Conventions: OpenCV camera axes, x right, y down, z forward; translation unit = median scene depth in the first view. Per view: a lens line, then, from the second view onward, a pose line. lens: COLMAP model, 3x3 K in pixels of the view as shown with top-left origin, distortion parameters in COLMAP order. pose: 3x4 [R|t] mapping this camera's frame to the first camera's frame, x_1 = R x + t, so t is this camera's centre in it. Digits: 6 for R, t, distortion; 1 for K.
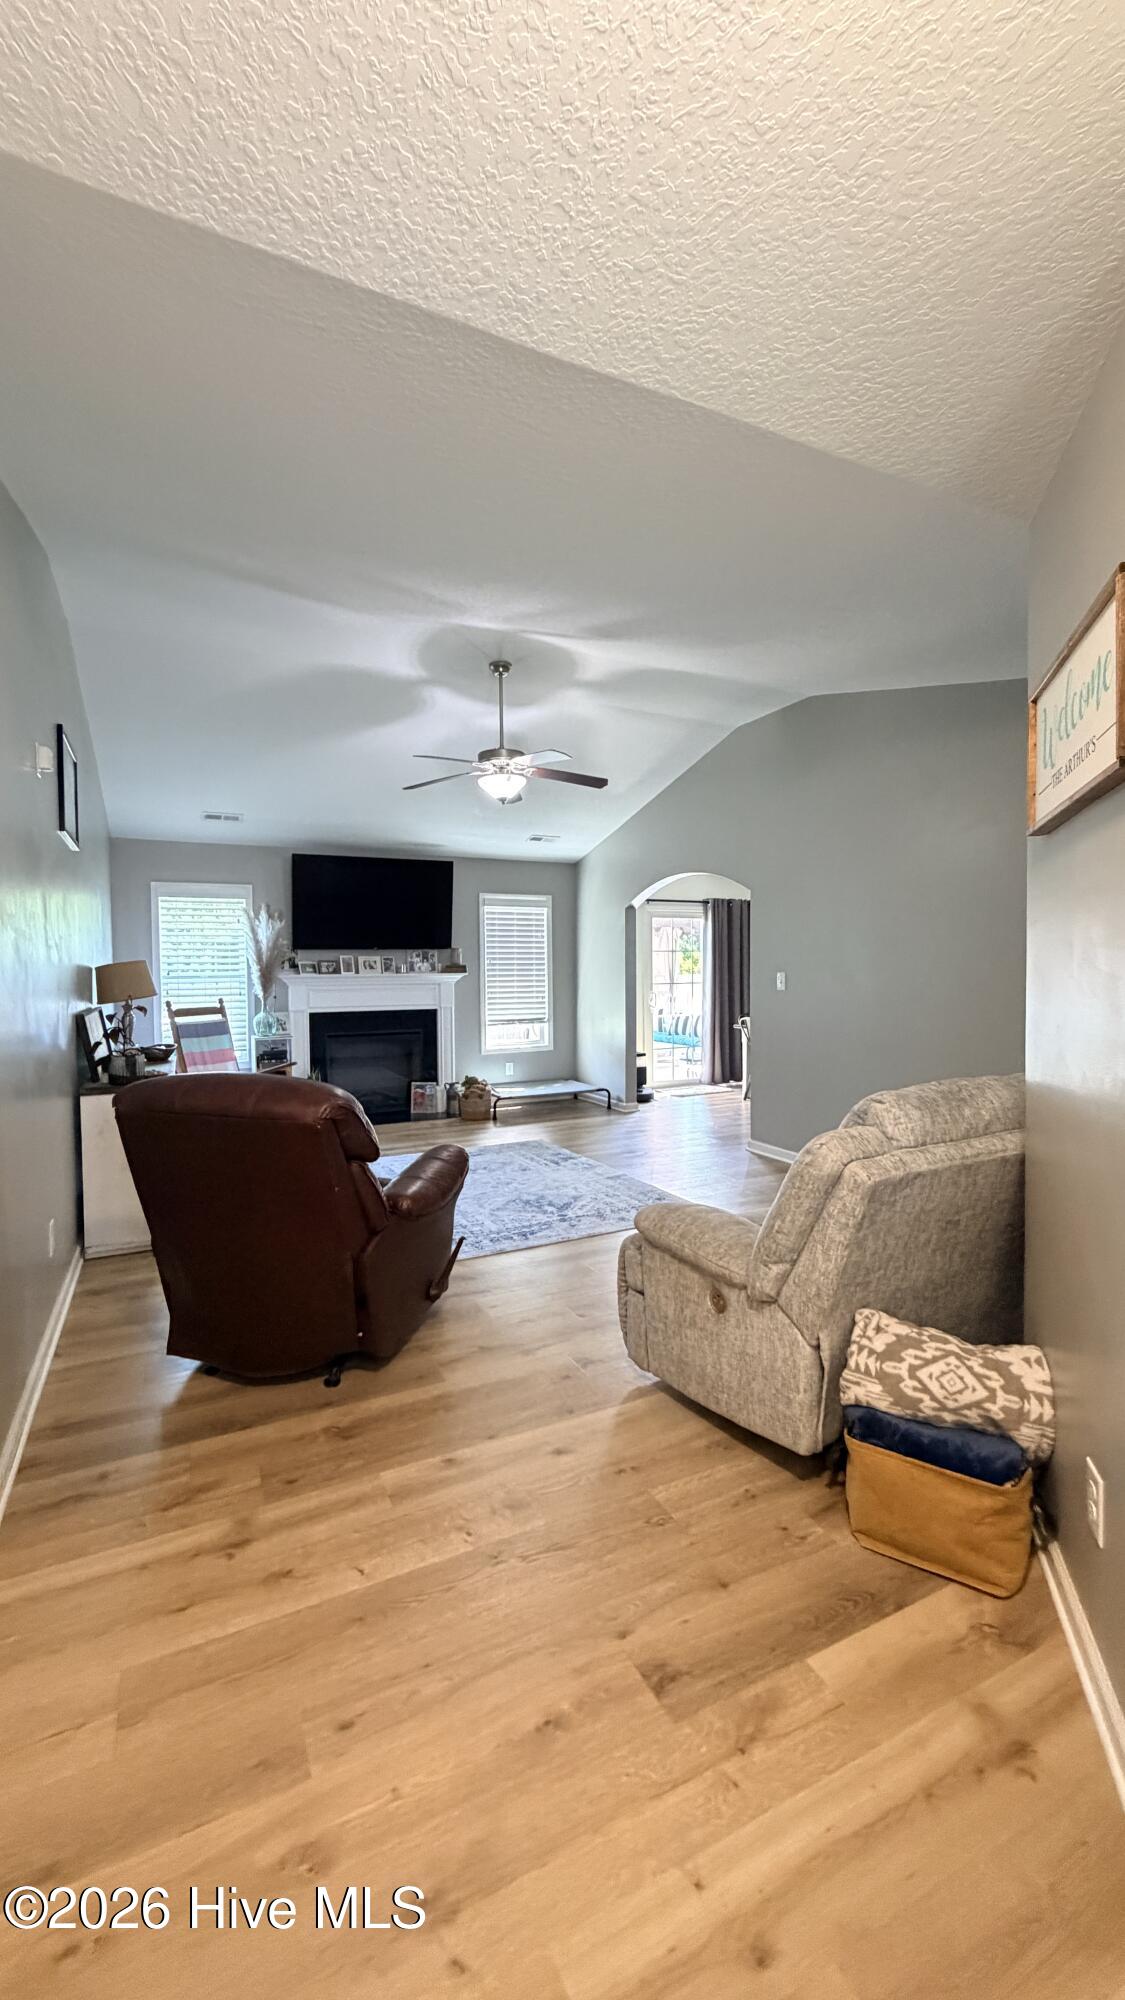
lens RADIAL K [[796.2, 0, 566.0], [0, 796.2, 987.8], [0, 0, 1]] dist [0.000476, -0.000577]
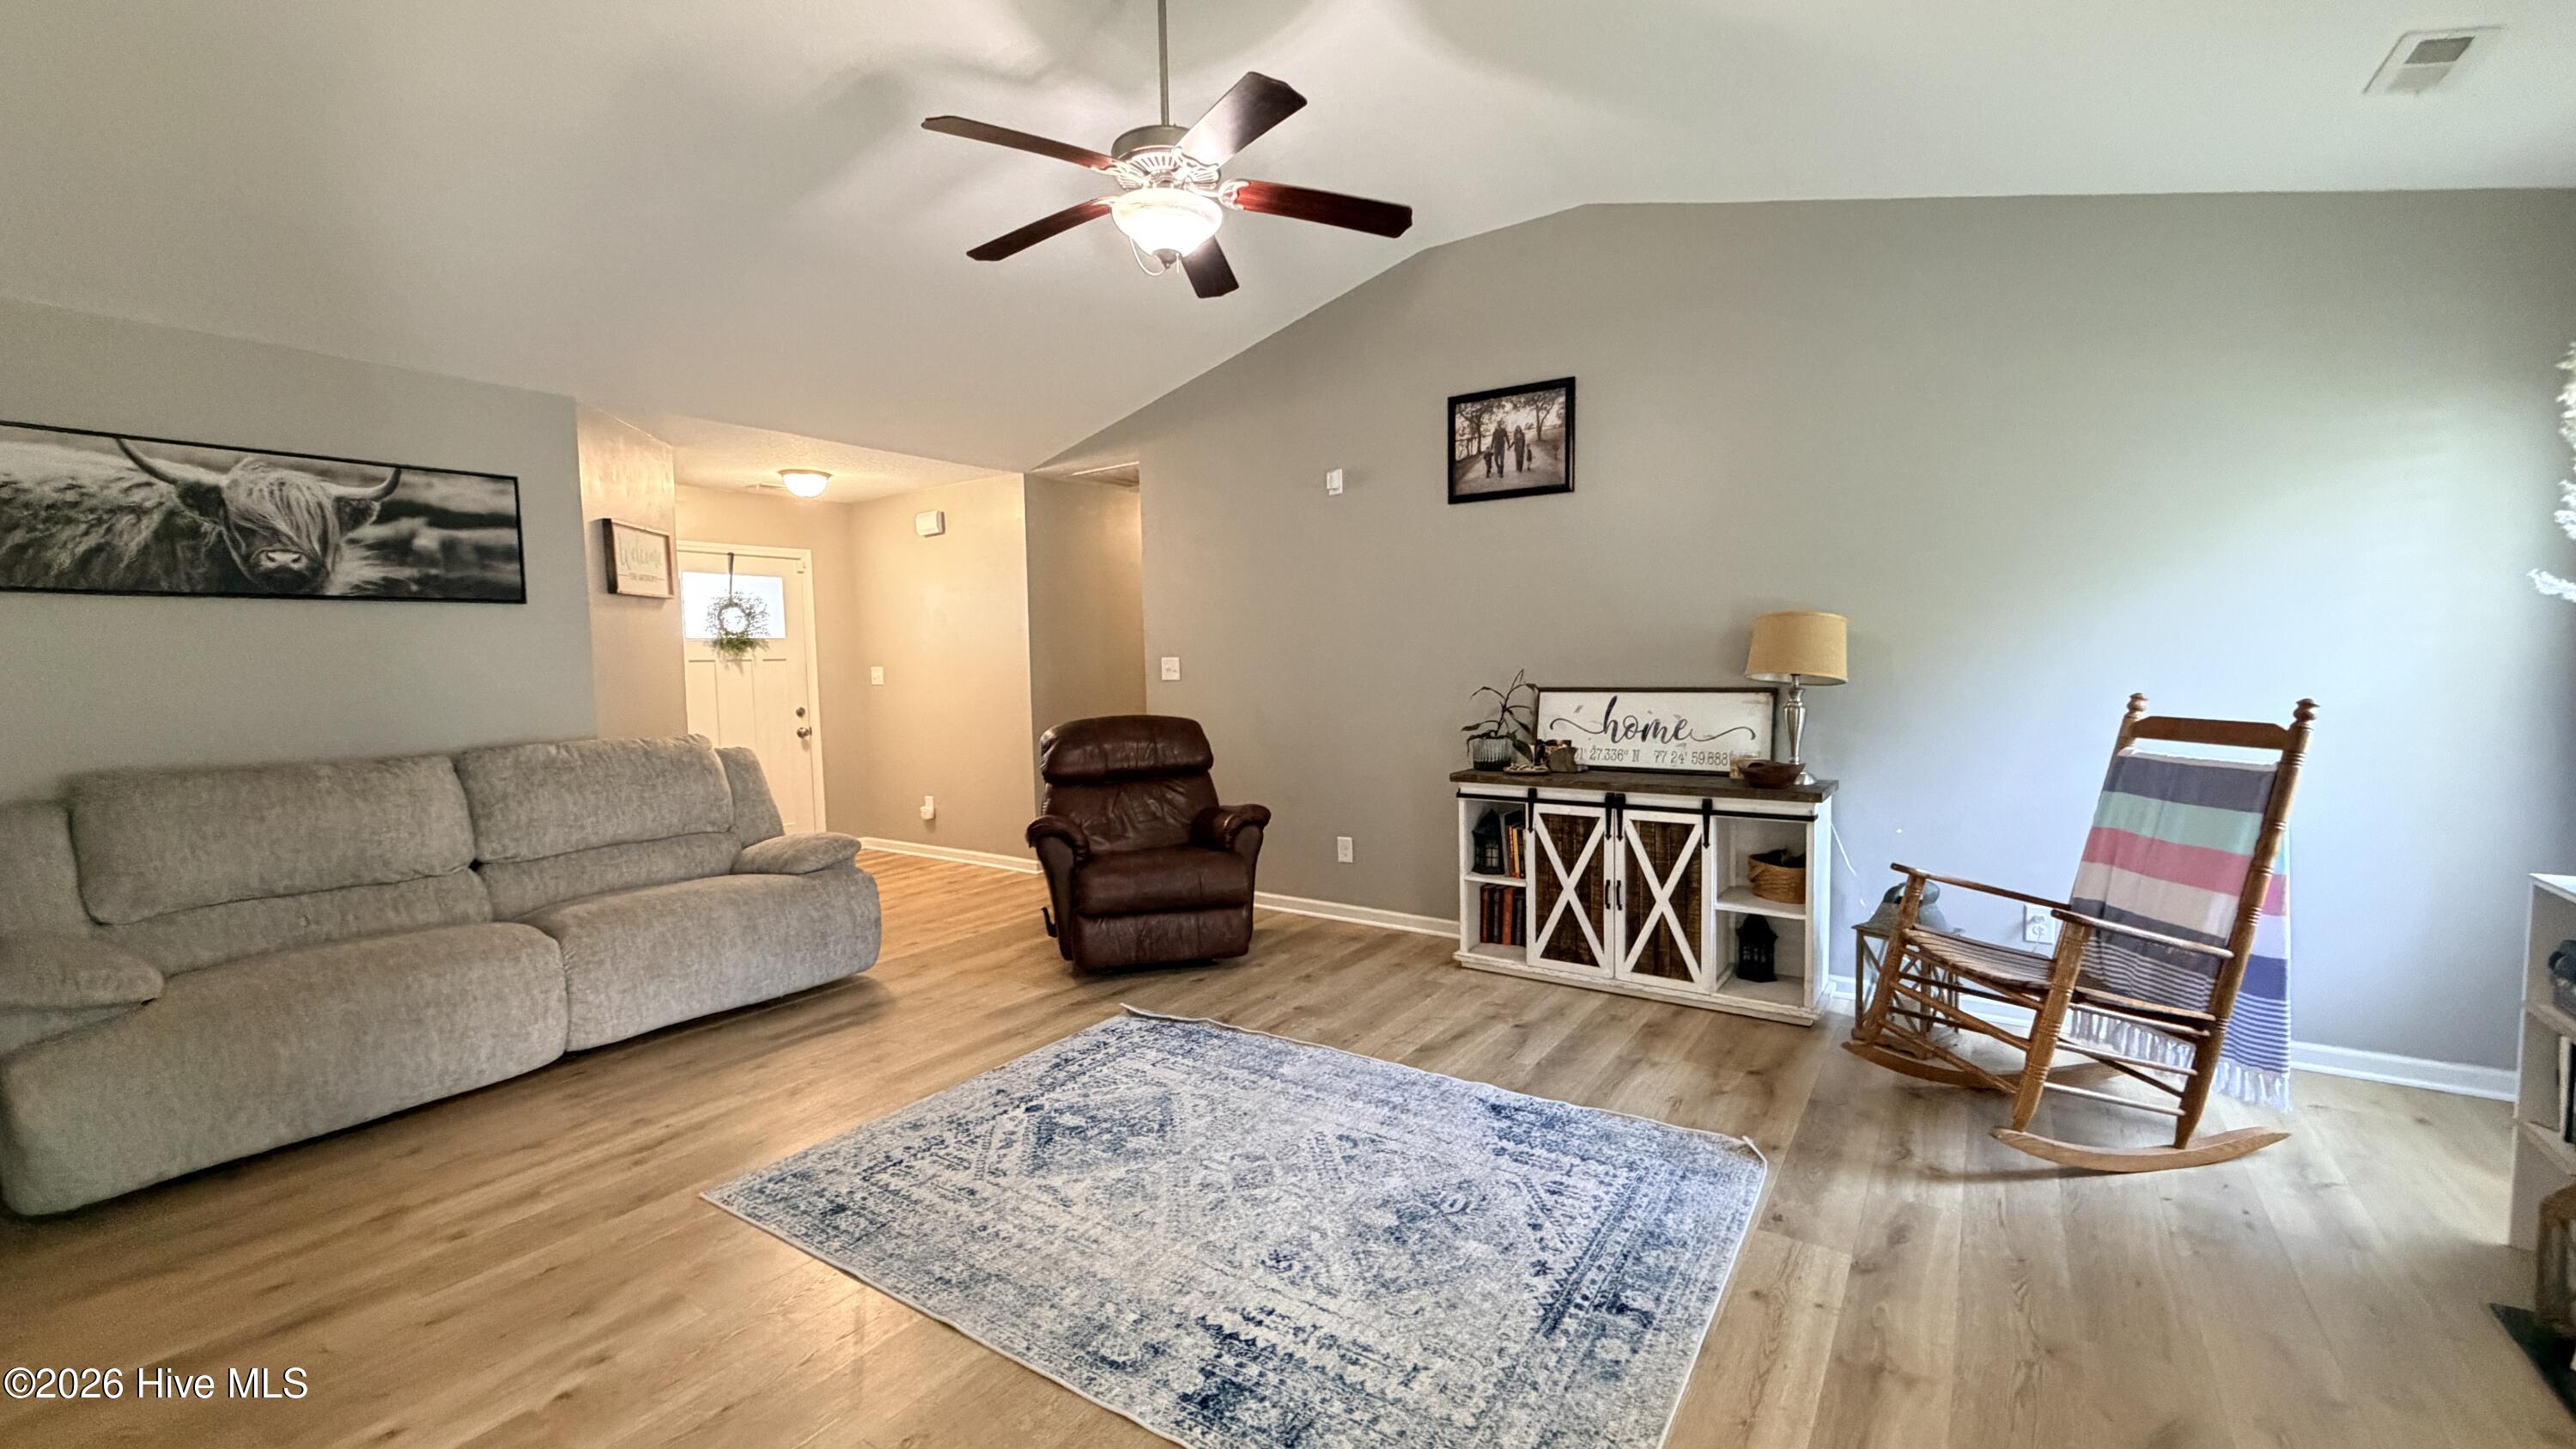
lens RADIAL K [[1025.7, 0, 1276.0], [0, 1025.7, 725.4], [0, 0, 1]] dist [0.000476, -0.000577]
pose [[-0.877290, 0.061196, -0.476044, 0.108820], [0.019230, 0.995524, 0.092536, -0.021280], [0.479576, 0.072027, -0.874539, 1.092421]]
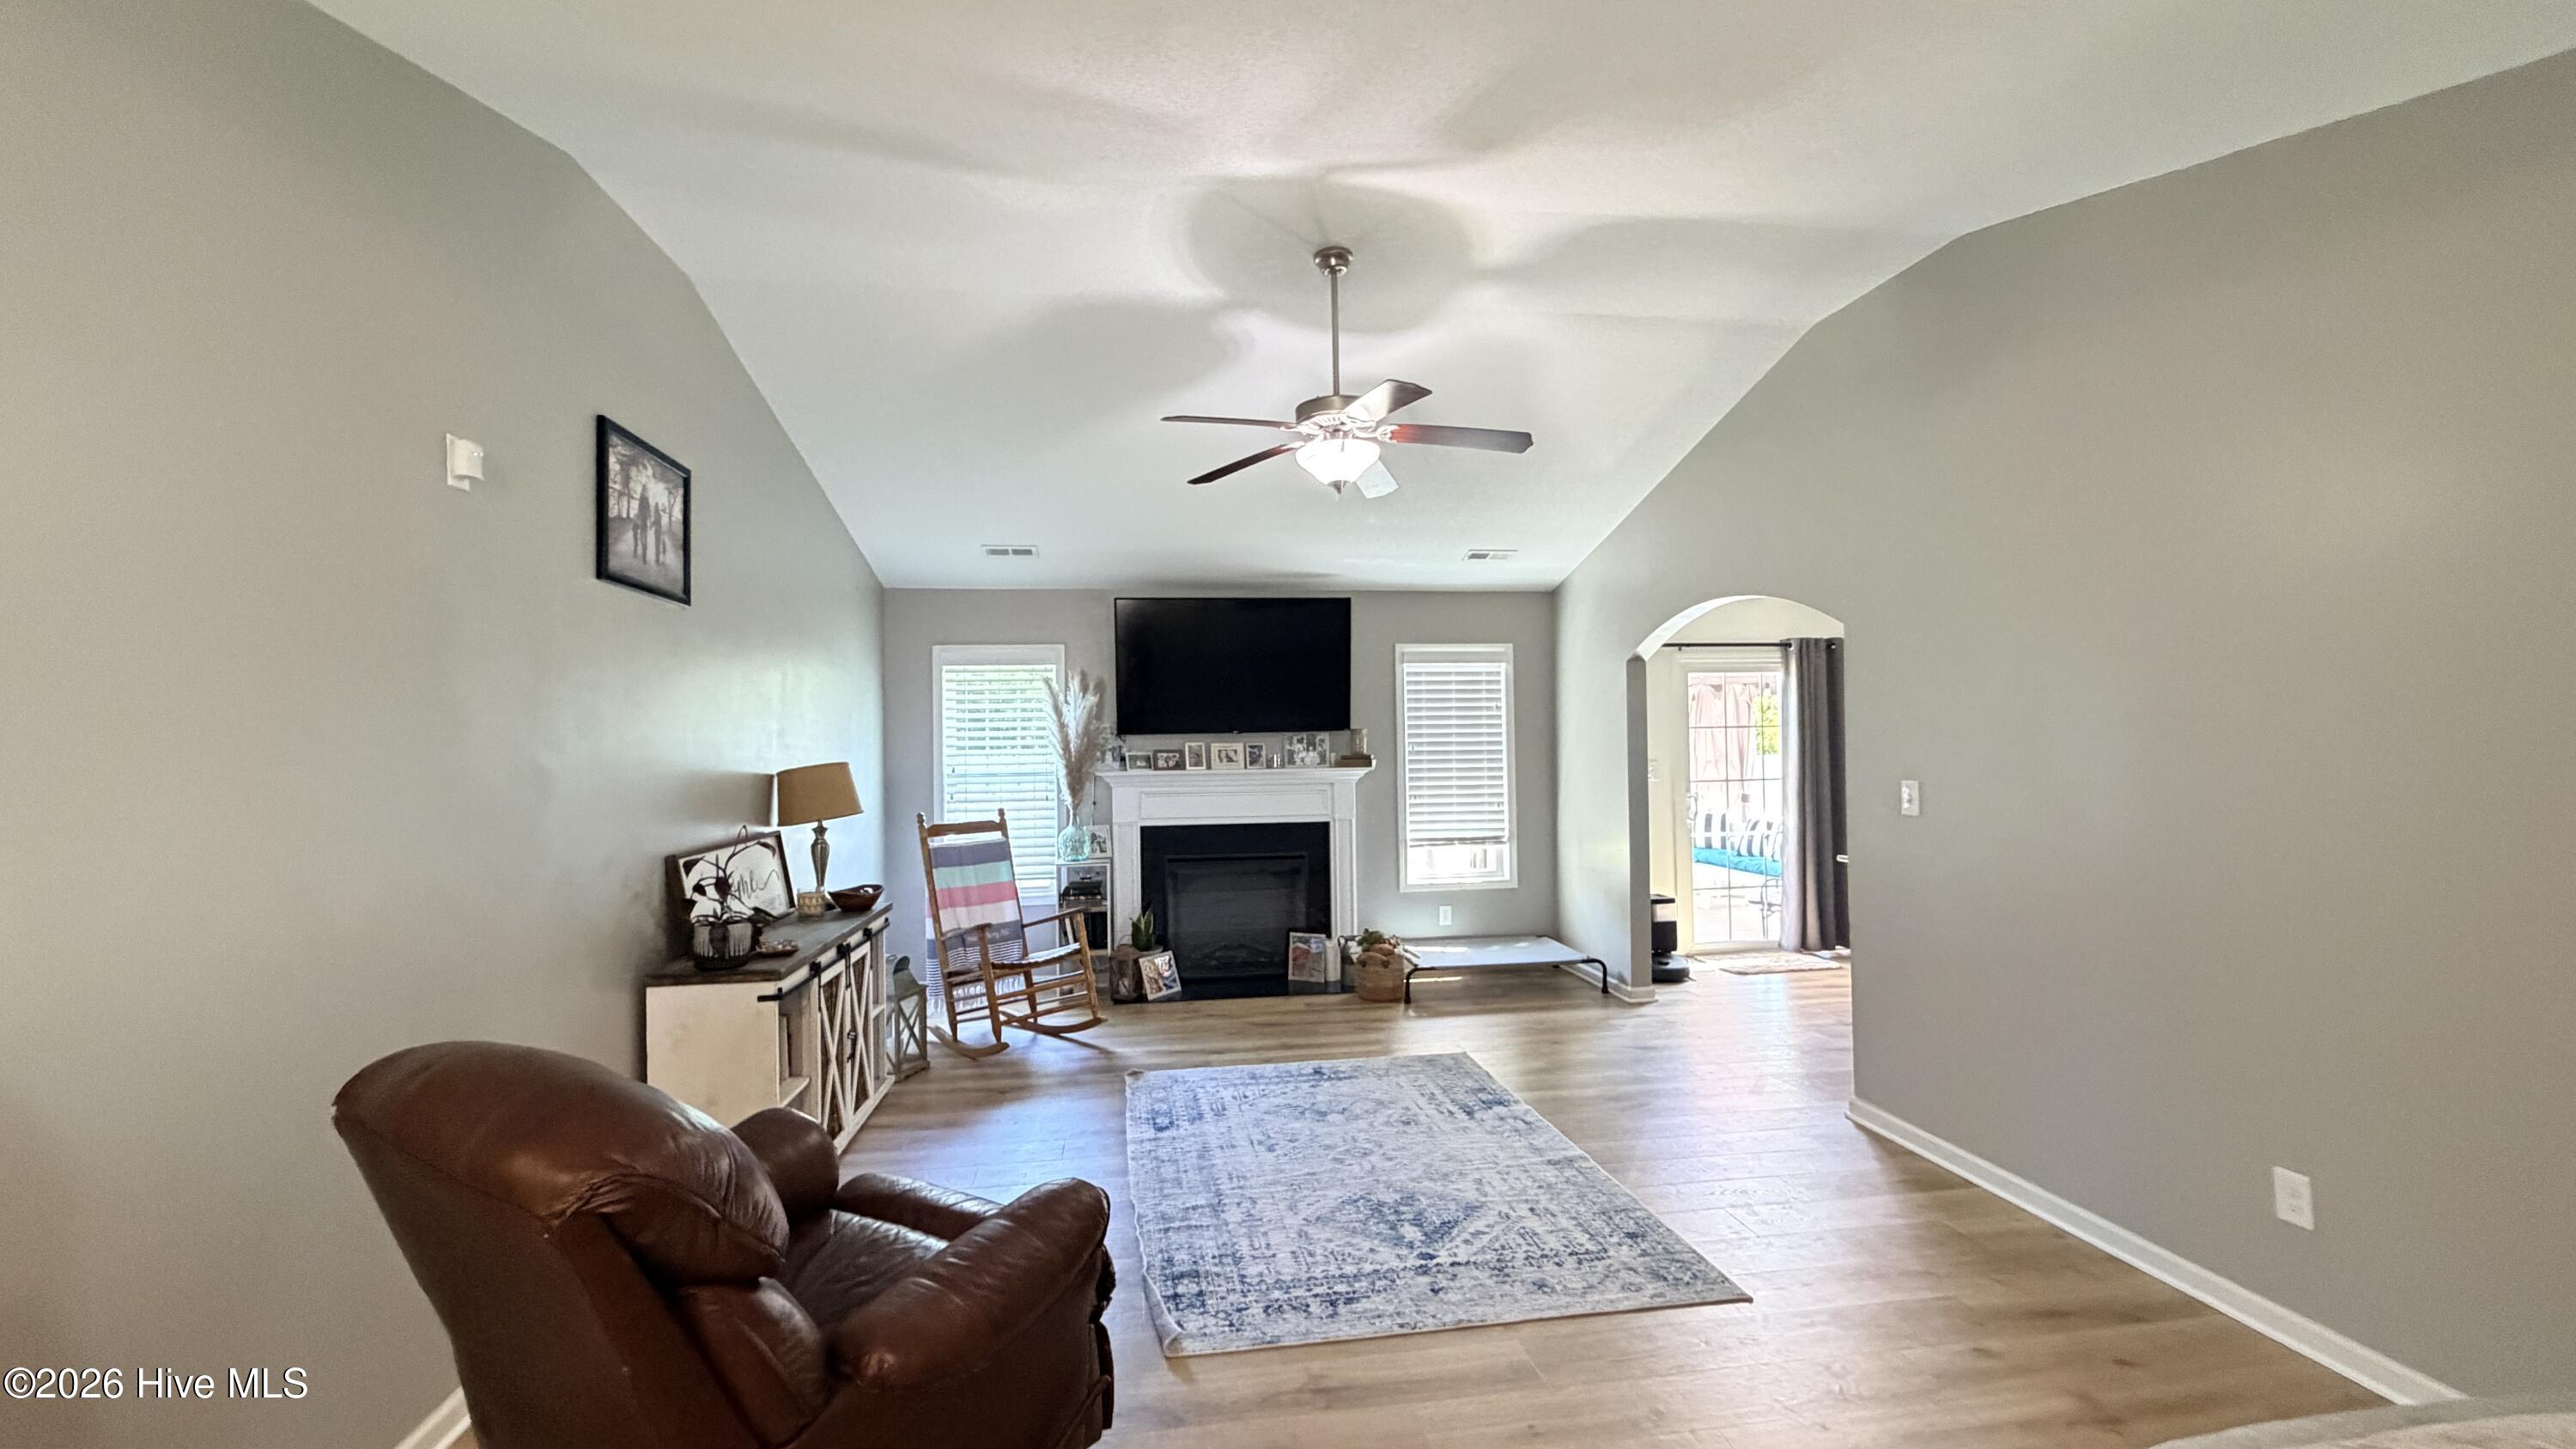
lens RADIAL K [[1025.7, 0, 1281.1], [0, 1025.7, 723.3], [0, 0, 1]] dist [0.000476, -0.000577]
pose [[0.949049, -0.012053, -0.314897, 0.079533], [-0.000104, 0.999256, -0.038562, -0.025474], [0.315127, 0.036630, 0.948342, 0.207379]]
